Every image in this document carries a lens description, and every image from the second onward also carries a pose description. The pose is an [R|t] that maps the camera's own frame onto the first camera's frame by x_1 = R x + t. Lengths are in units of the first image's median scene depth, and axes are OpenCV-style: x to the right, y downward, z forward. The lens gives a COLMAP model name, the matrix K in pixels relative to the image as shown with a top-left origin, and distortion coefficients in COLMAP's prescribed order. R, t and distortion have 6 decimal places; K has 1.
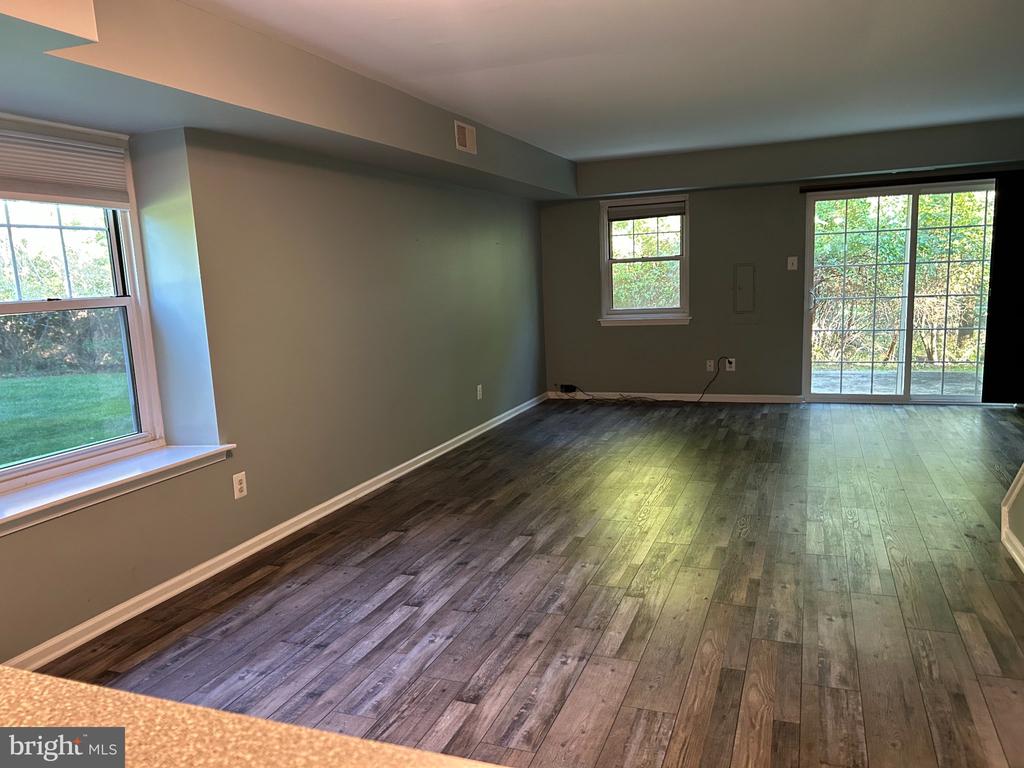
lens RADIAL K [[770.7, 0, 508.3], [0, 770.7, 392.5], [0, 0, 1]] dist [0.074961, -0.077225]
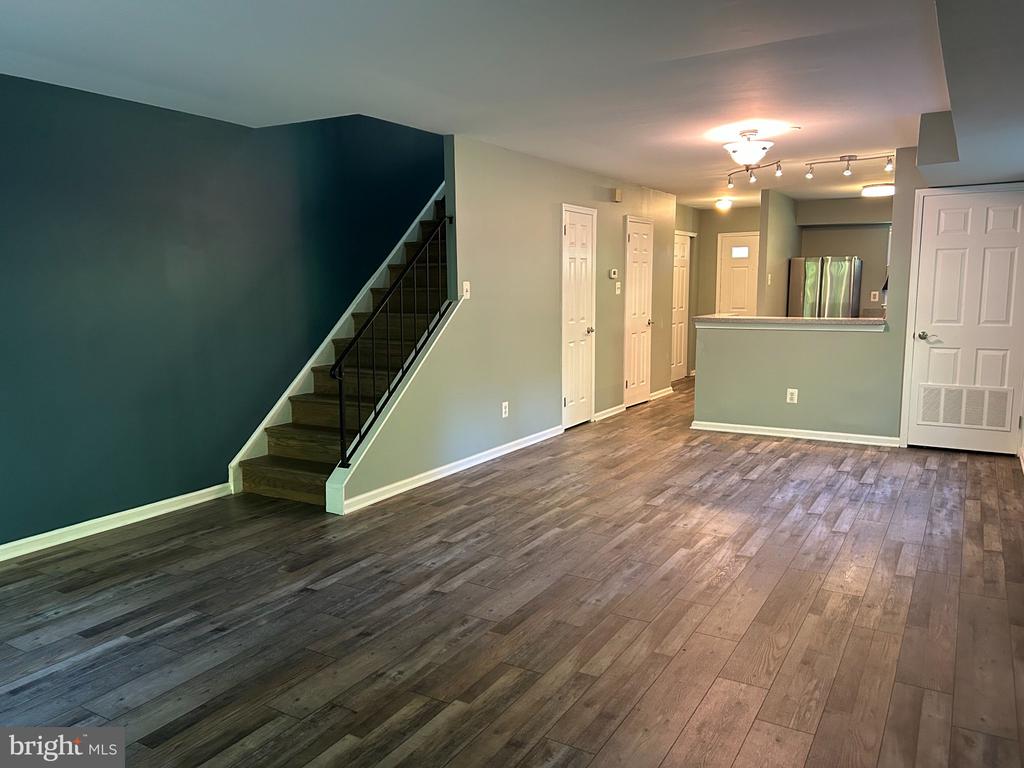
lens RADIAL K [[770.7, 0, 505.5], [0, 770.7, 389.8], [0, 0, 1]] dist [0.074961, -0.077225]
pose [[-0.984455, 0.027202, 0.173518, 0.113553], [0.075547, 0.957455, 0.278517, -0.242967], [-0.158560, 0.287297, -0.944627, 1.536622]]
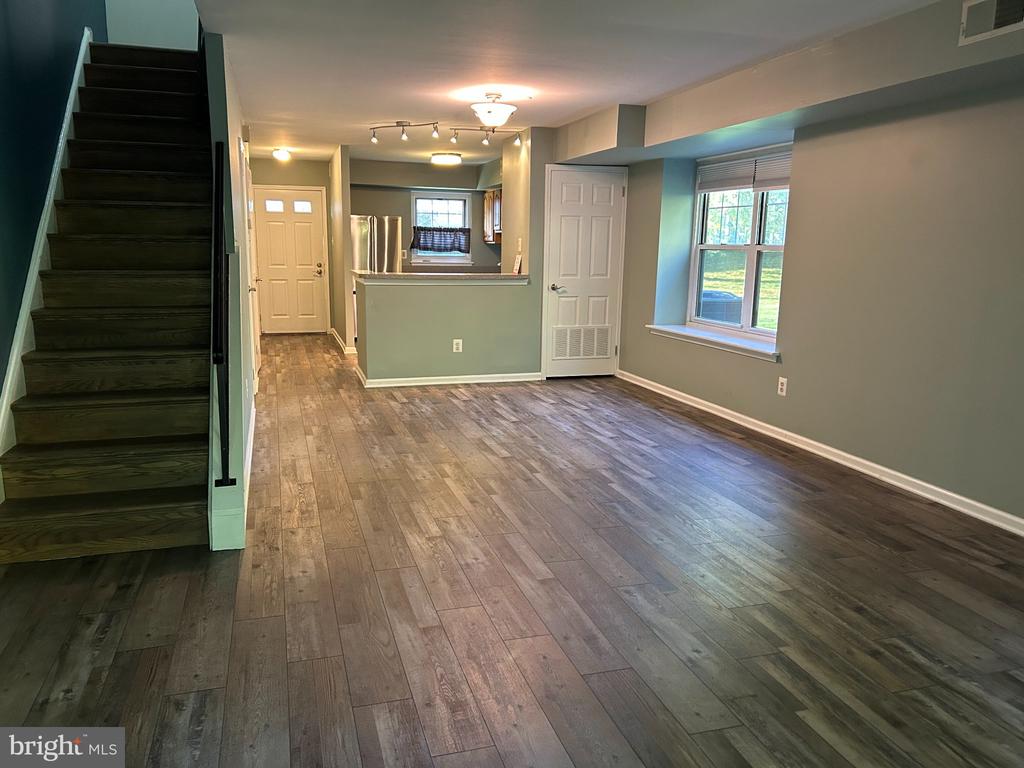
lens RADIAL K [[770.7, 0, 510.1], [0, 770.7, 385.6], [0, 0, 1]] dist [0.074961, -0.077225]
pose [[-0.787061, 0.144101, -0.599808, 0.670211], [-0.074565, 0.942980, 0.324390, -0.228252], [0.612351, 0.300040, -0.731438, 1.334387]]
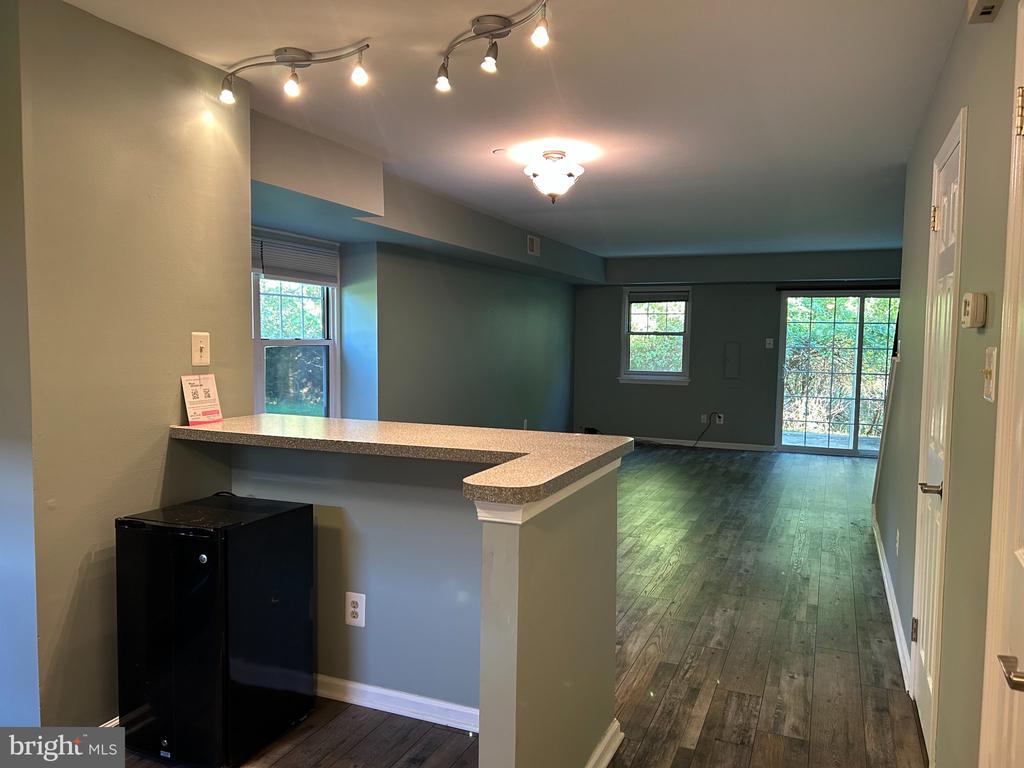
lens RADIAL K [[770.7, 0, 514.4], [0, 770.7, 376.0], [0, 0, 1]] dist [0.074961, -0.077225]
pose [[0.998216, 0.057735, -0.015236, -0.055096], [-0.058996, 0.992988, -0.102443, 0.069682], [0.009214, 0.103159, 0.994622, -0.434569]]
